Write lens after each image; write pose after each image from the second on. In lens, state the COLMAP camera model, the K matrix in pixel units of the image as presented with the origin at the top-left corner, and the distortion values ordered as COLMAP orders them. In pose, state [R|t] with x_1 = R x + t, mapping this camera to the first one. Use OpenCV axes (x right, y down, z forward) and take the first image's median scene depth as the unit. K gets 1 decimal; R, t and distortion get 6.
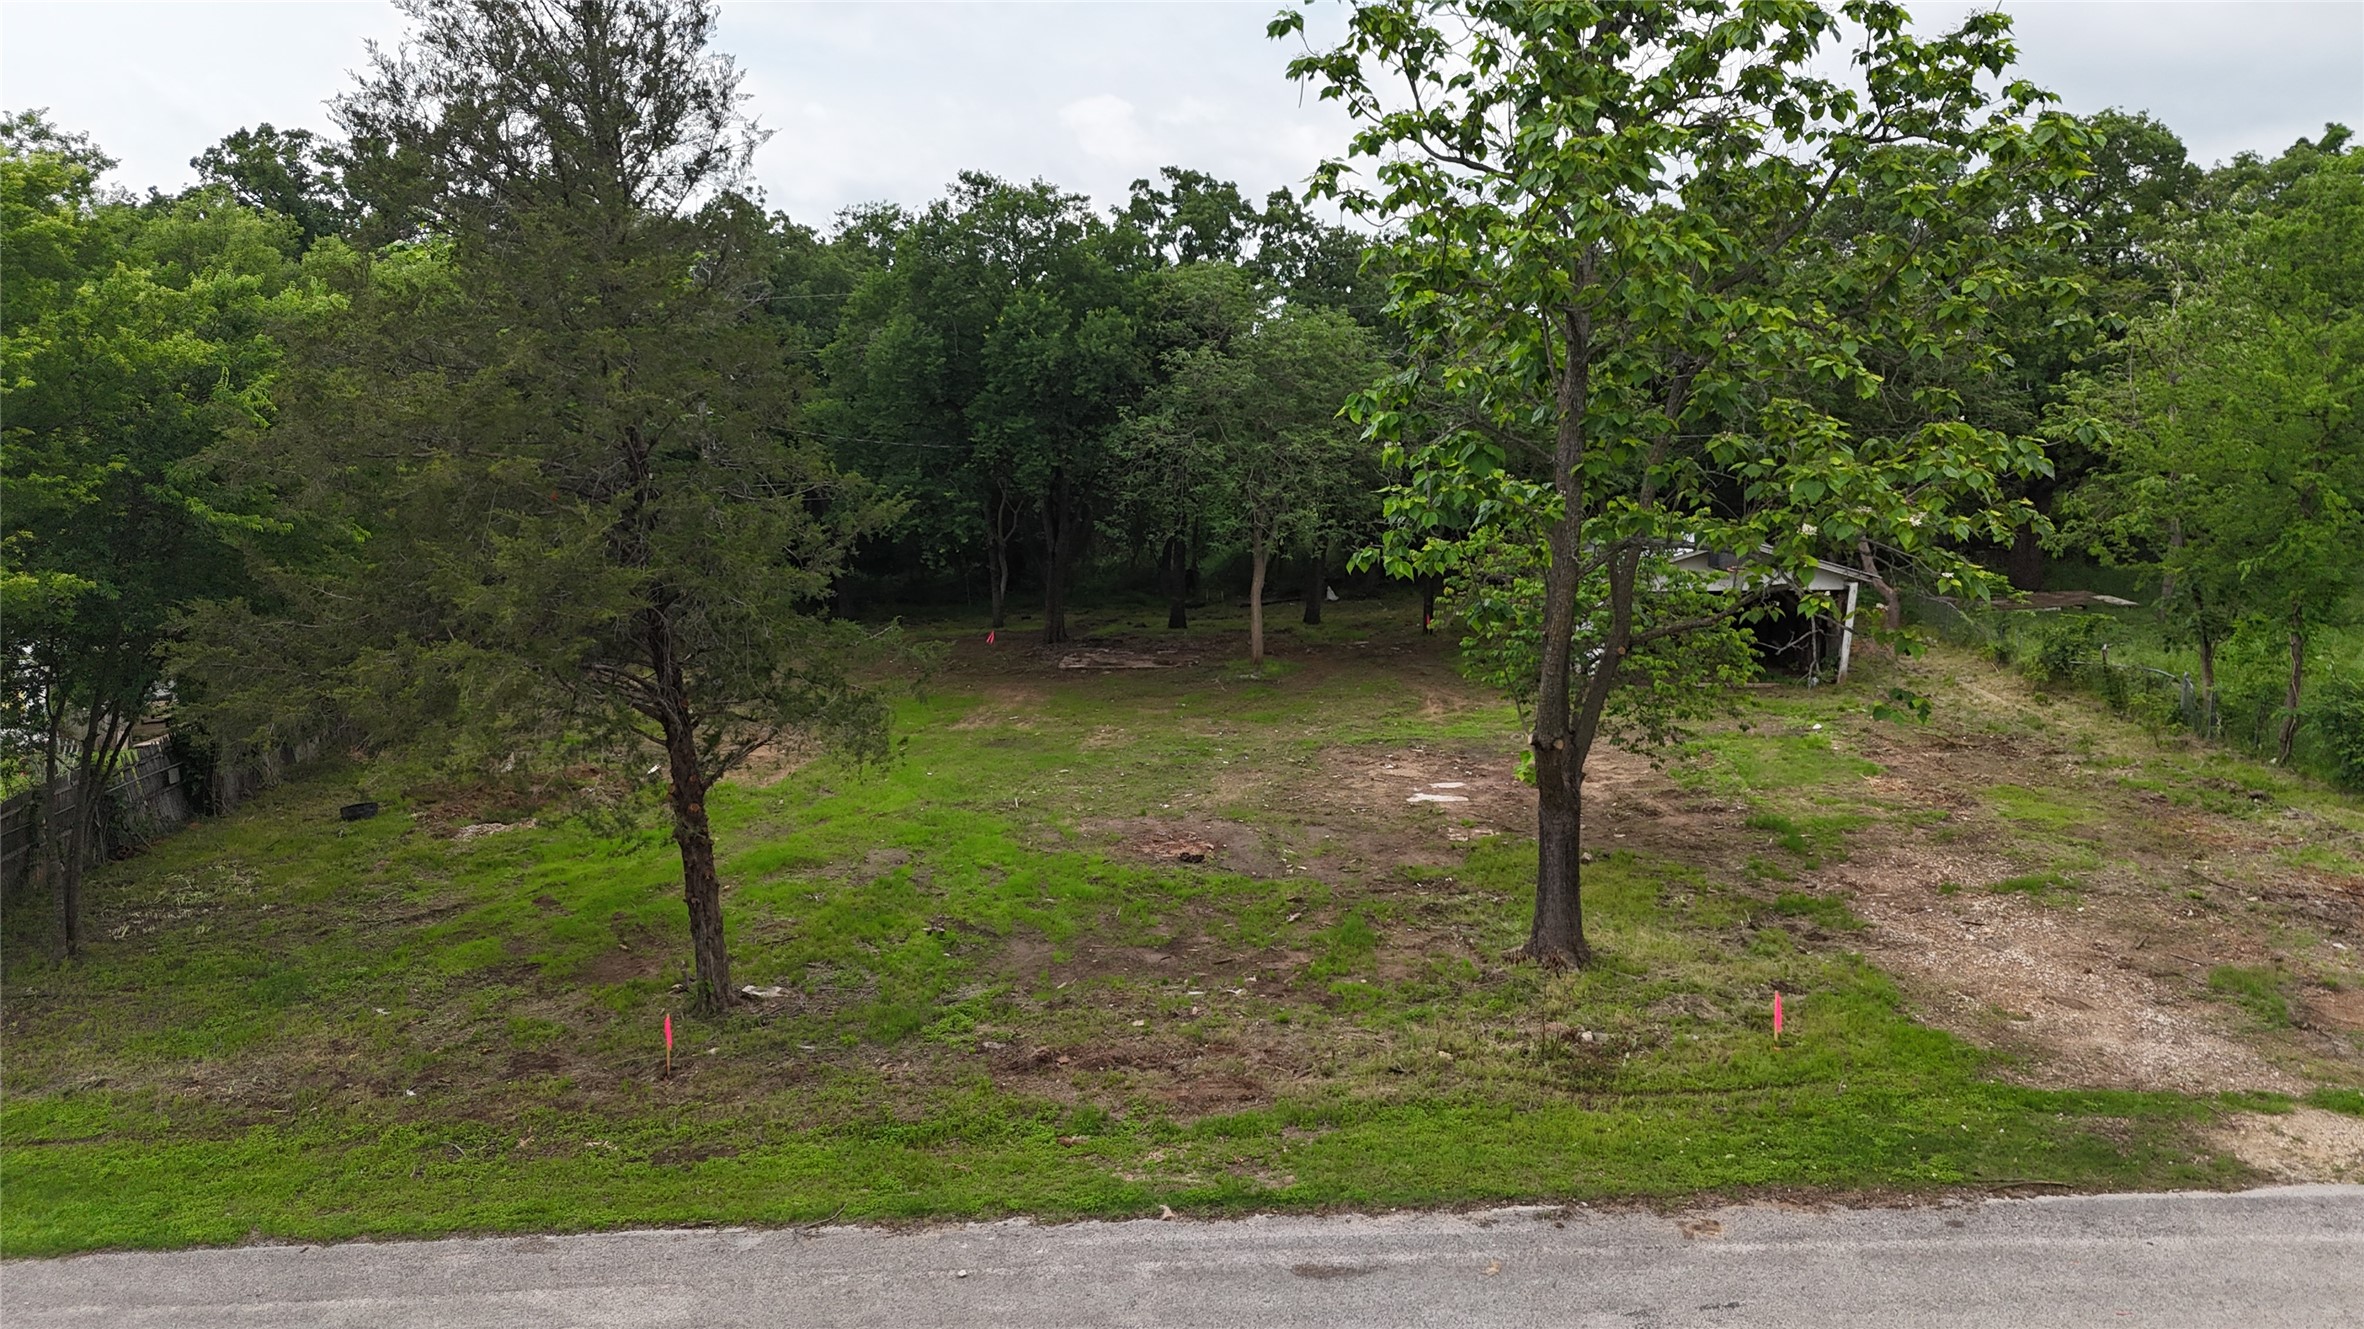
lens RADIAL K [[1729.0, 0, 1181.1], [0, 1729.0, 666.7], [0, 0, 1]] dist [0.068118, -0.068250]
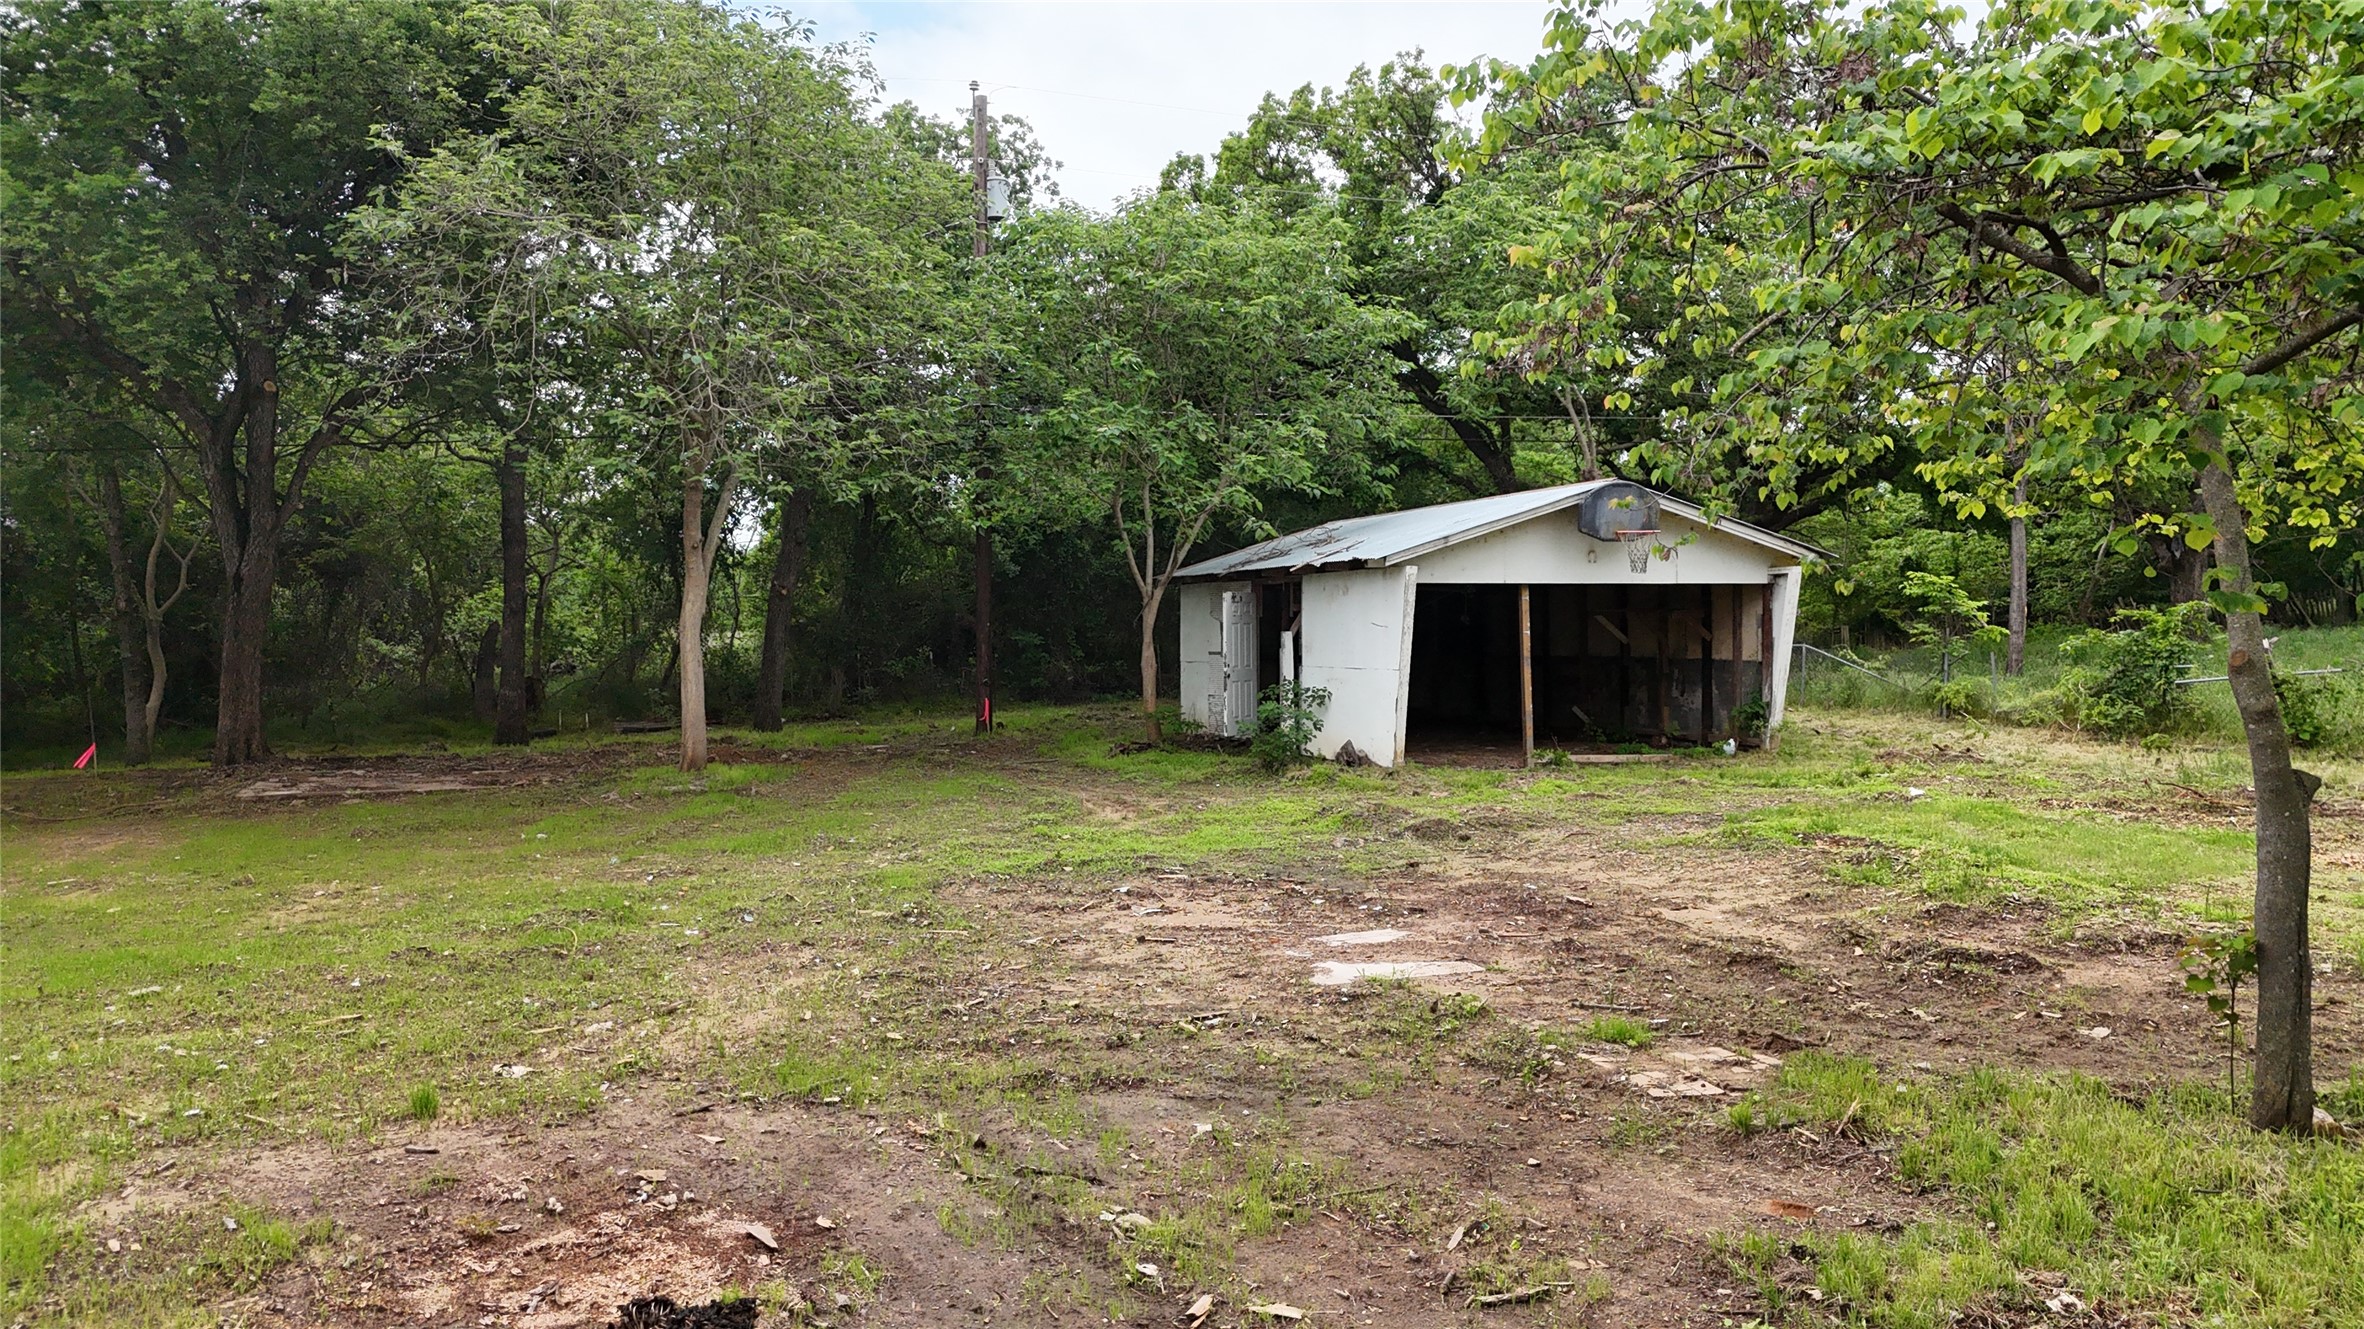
lens RADIAL K [[1729.0, 0, 1181.1], [0, 1729.0, 666.7], [0, 0, 1]] dist [0.068118, -0.068250]
pose [[0.929850, -0.002656, 0.367930, -0.010973], [0.054078, 0.990101, -0.129520, 0.051196], [-0.363944, 0.140330, 0.920789, 0.610263]]
